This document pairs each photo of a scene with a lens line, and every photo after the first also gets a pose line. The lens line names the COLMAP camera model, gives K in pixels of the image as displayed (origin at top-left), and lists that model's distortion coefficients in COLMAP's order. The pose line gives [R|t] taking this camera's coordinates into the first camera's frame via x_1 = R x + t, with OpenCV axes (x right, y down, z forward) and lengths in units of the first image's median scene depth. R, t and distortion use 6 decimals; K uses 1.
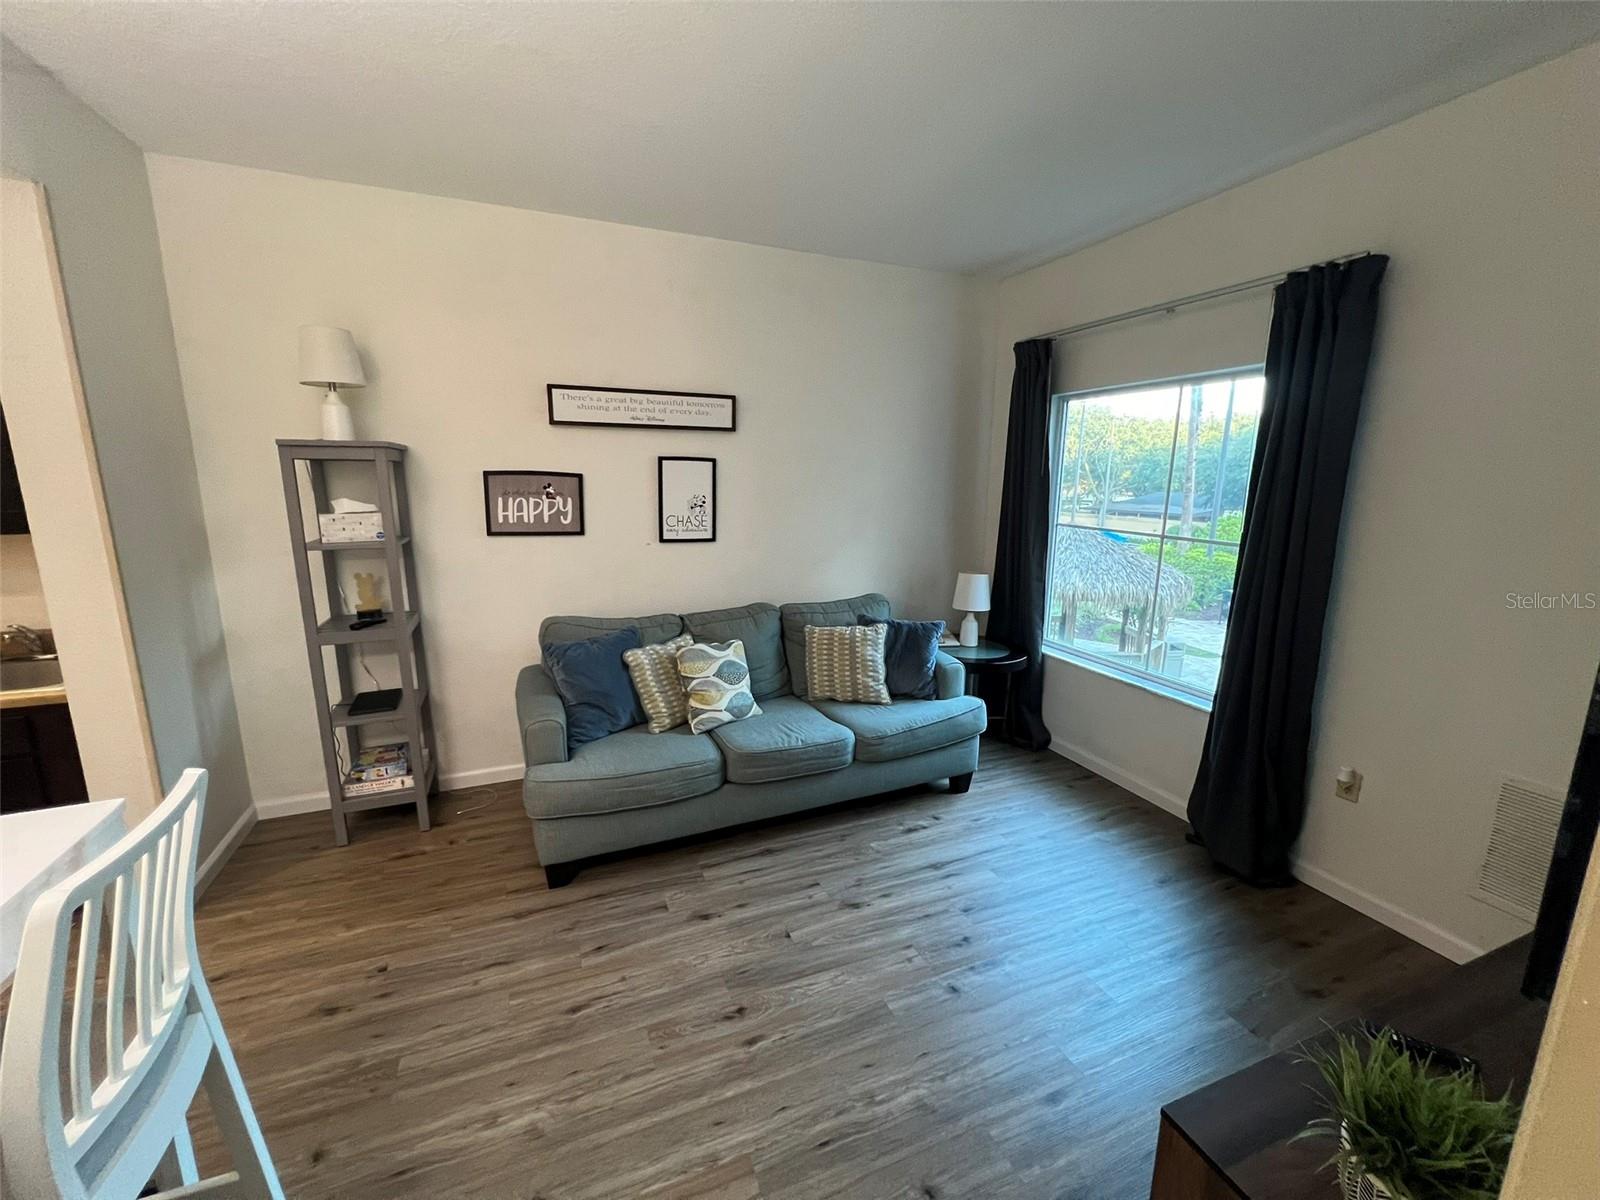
lens RADIAL K [[646.9, 0, 793.8], [0, 646.9, 598.9], [0, 0, 1]] dist [0.009422, -0.000035]
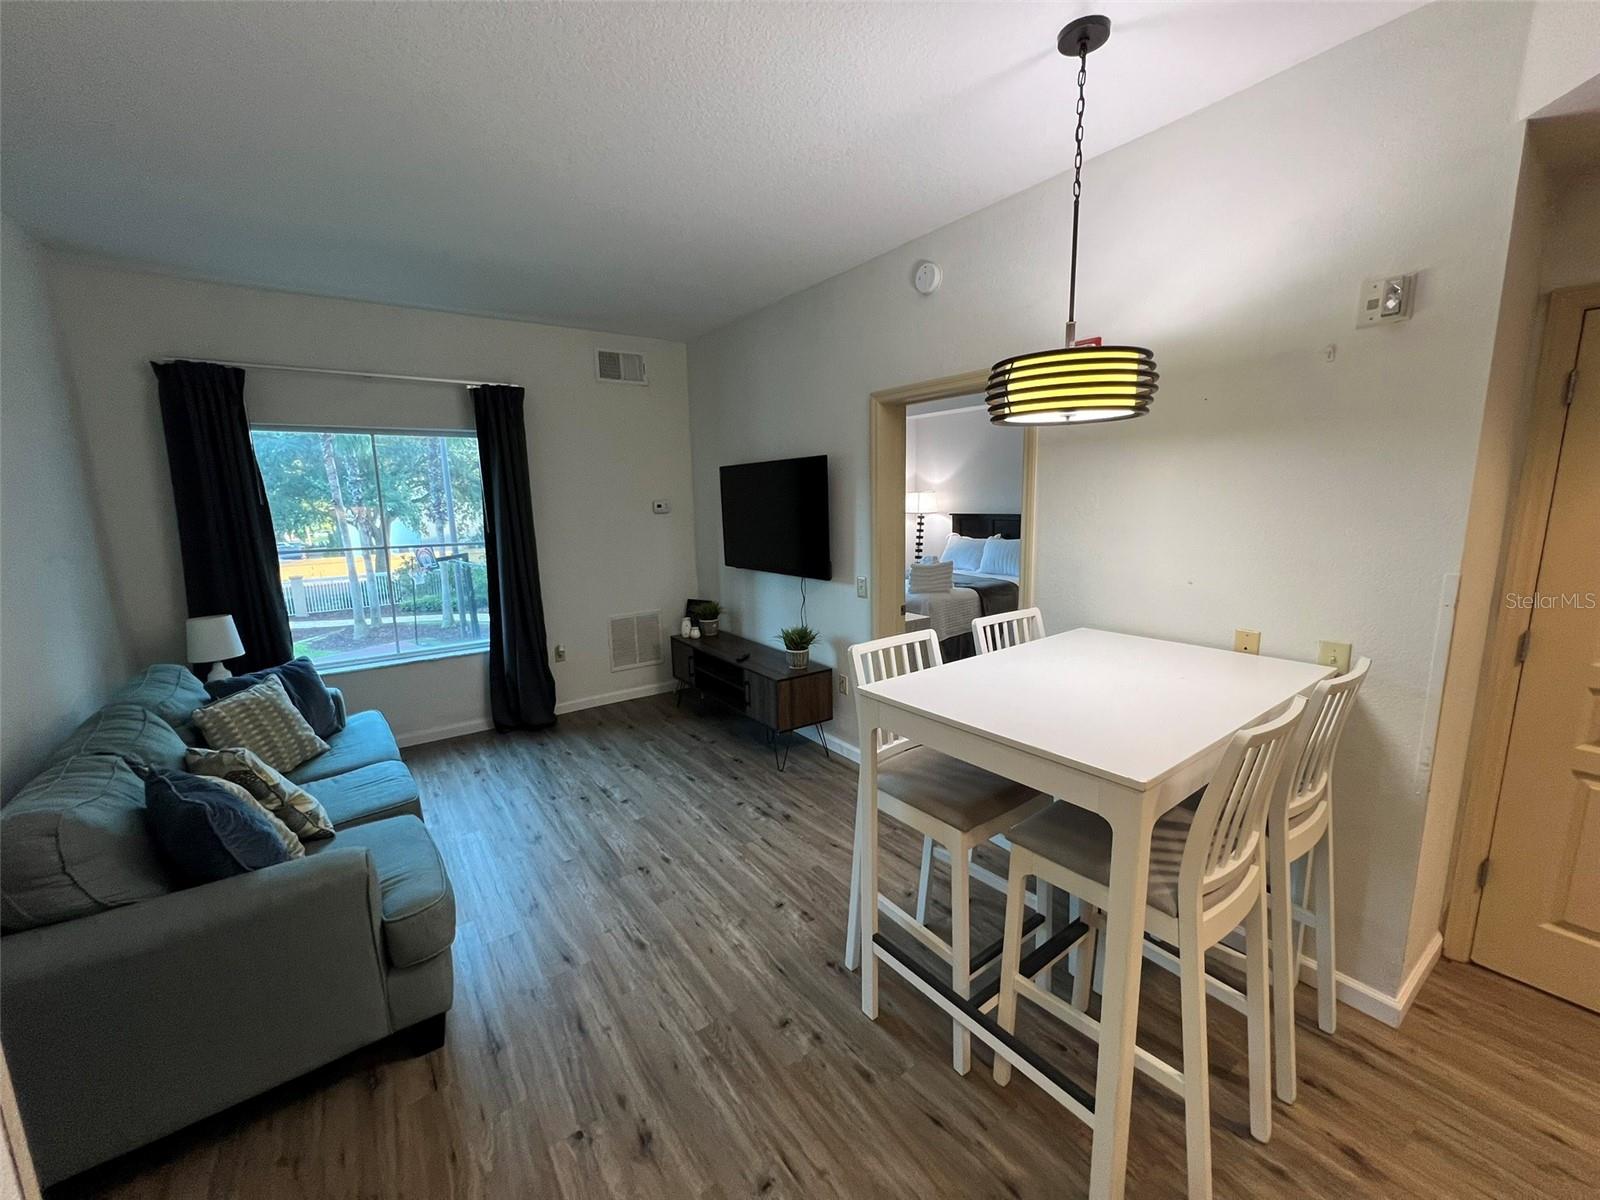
lens RADIAL K [[637.0, 0, 796.4], [0, 637.0, 603.1], [0, 0, 1]] dist [-0.008789, 0.000168]
pose [[-0.232370, -0.166426, 0.958283, -0.960711], [0.202971, 0.955263, 0.215119, -0.109288], [-0.951213, 0.244491, -0.188195, 0.540336]]
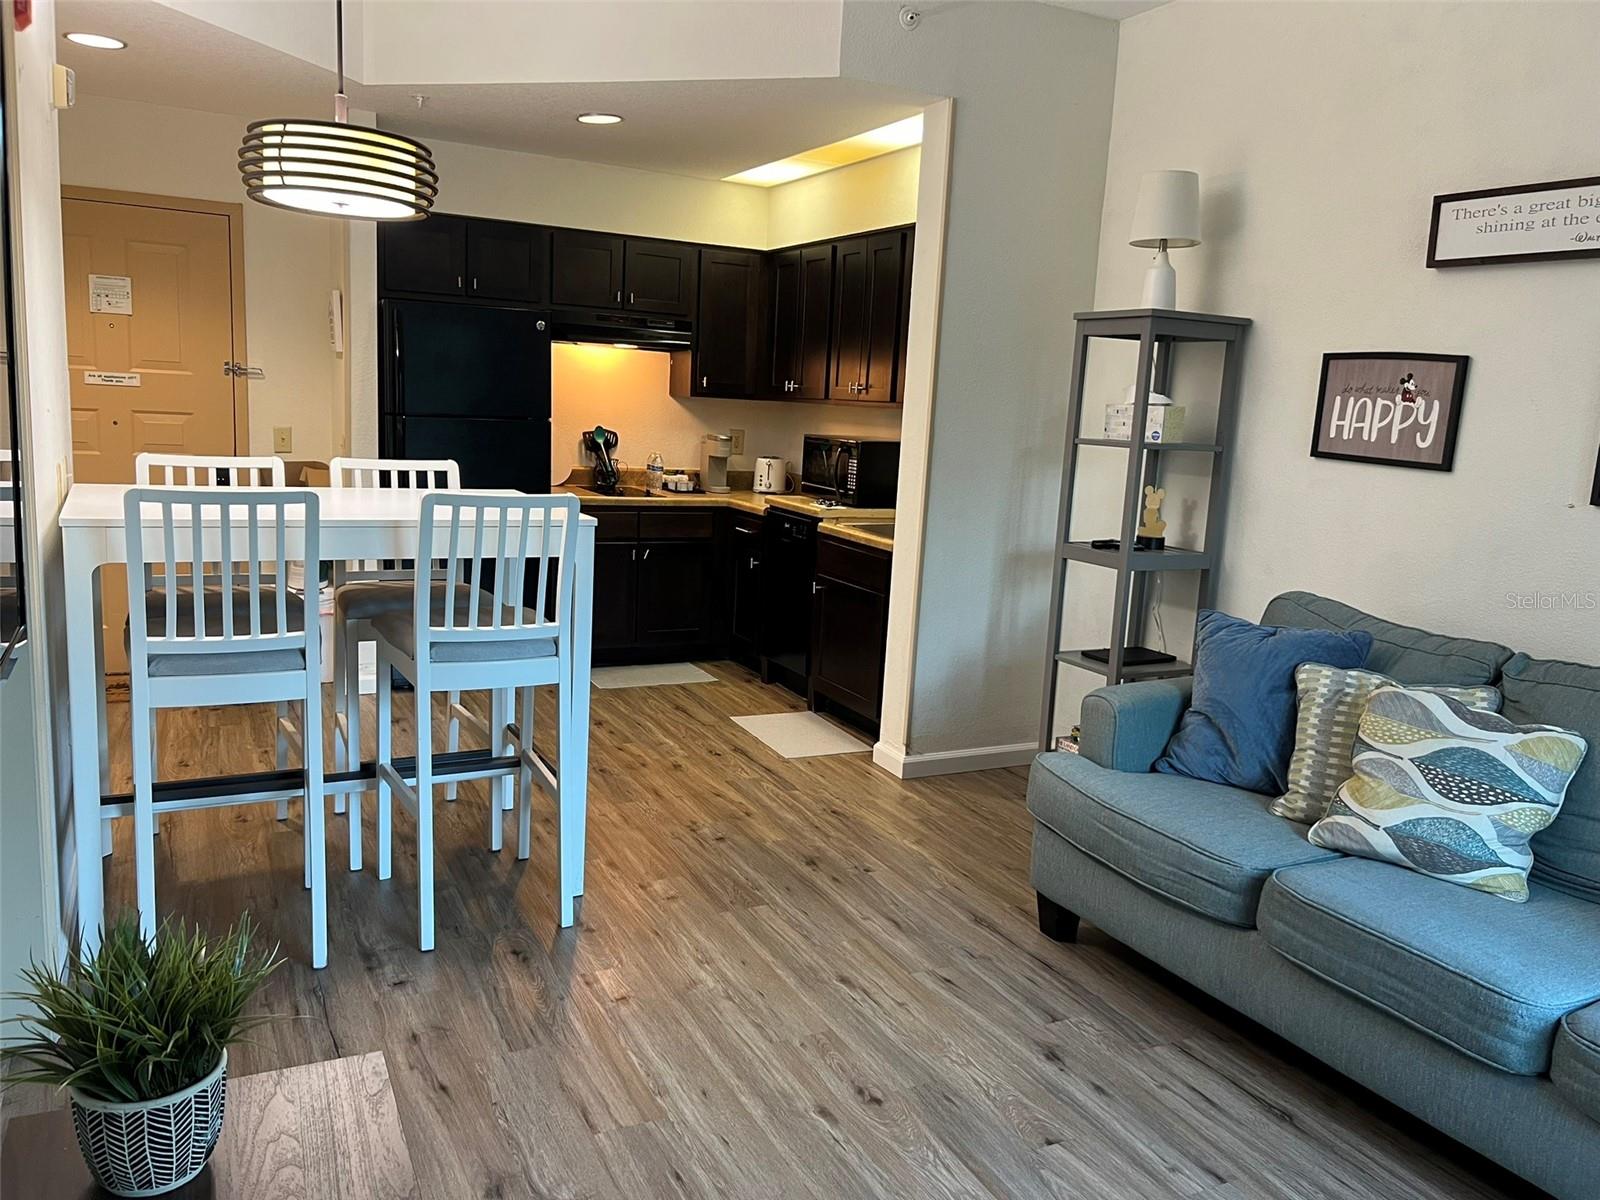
lens RADIAL K [[1210.3, 0, 800.0], [0, 1210.3, 600.0], [0, 0, 1]] dist [0.016369, -0.002356]
pose [[0.087815, 0.166447, -0.982132, 0.715239], [-0.240693, 0.960273, 0.141222, -0.012452], [0.966621, 0.223991, 0.124389, 0.445016]]
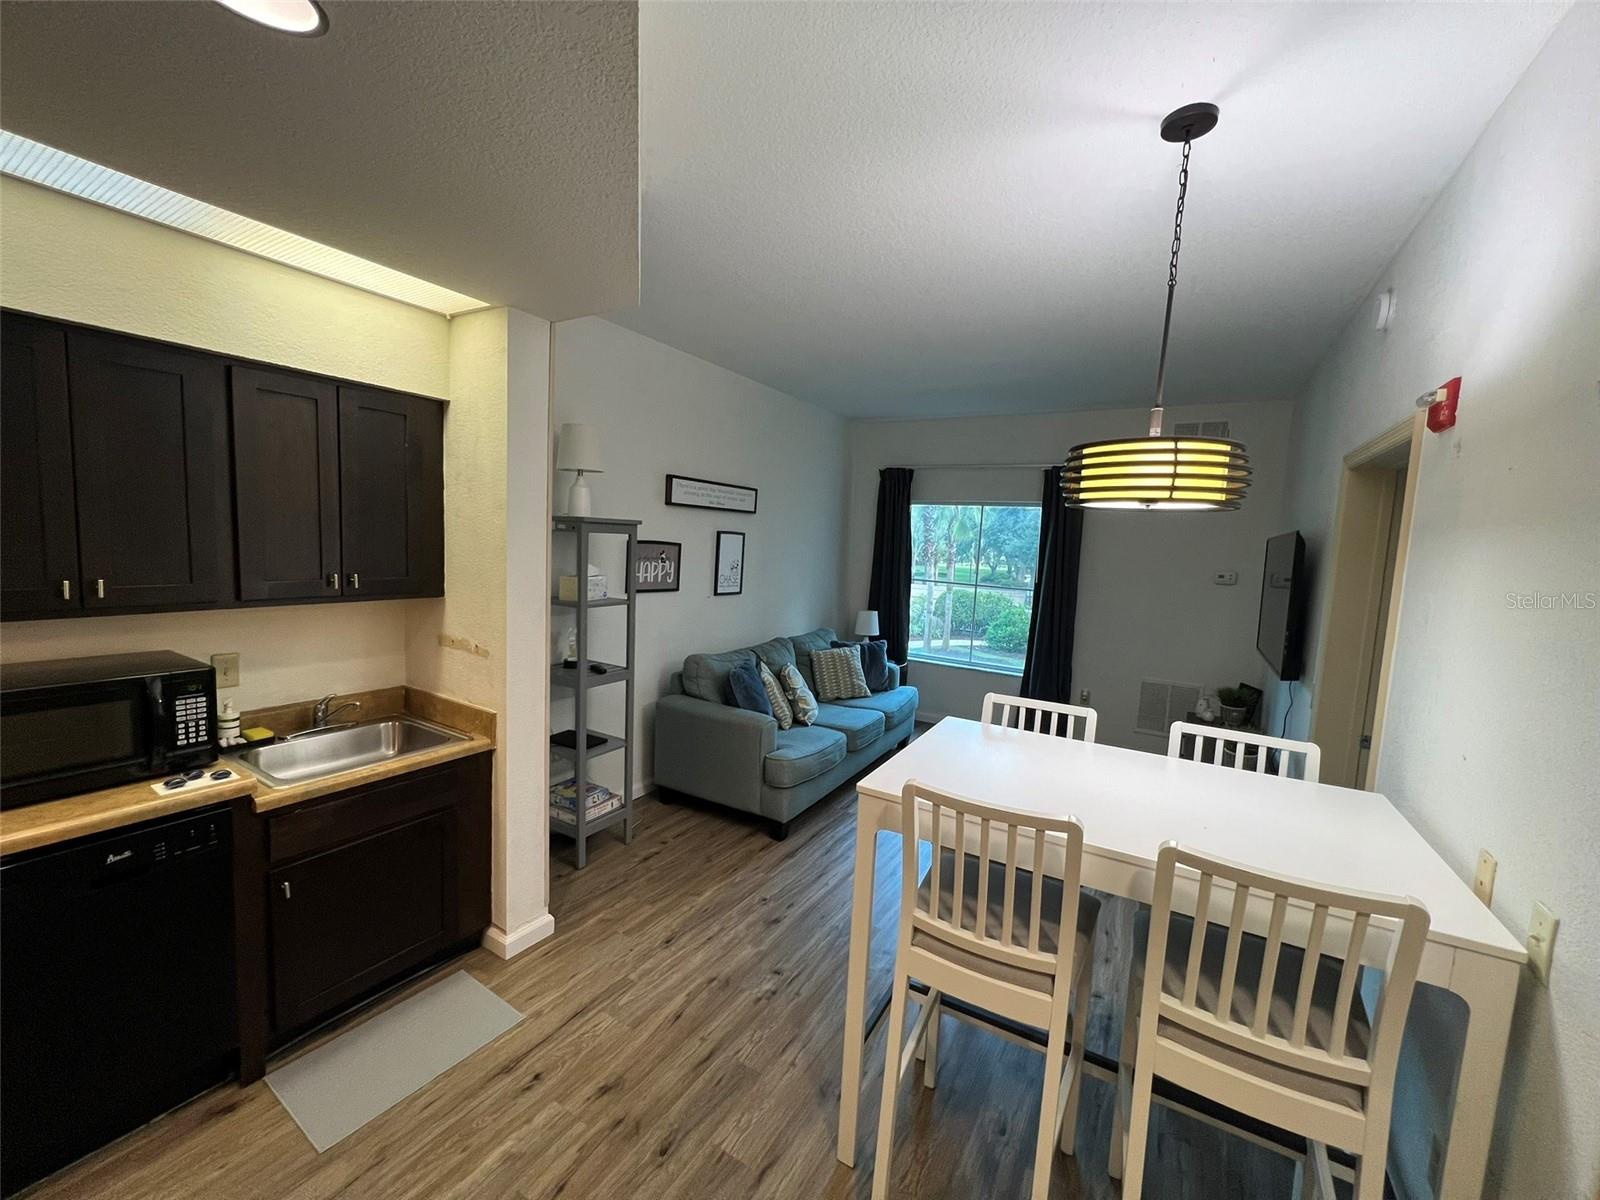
lens RADIAL K [[637.0, 0, 796.4], [0, 637.0, 603.1], [0, 0, 1]] dist [-0.008789, 0.000168]
pose [[0.800400, -0.031777, 0.598623, -1.012495], [0.073299, 0.996289, -0.045120, -0.003020], [-0.594968, 0.079992, 0.799759, -0.143884]]
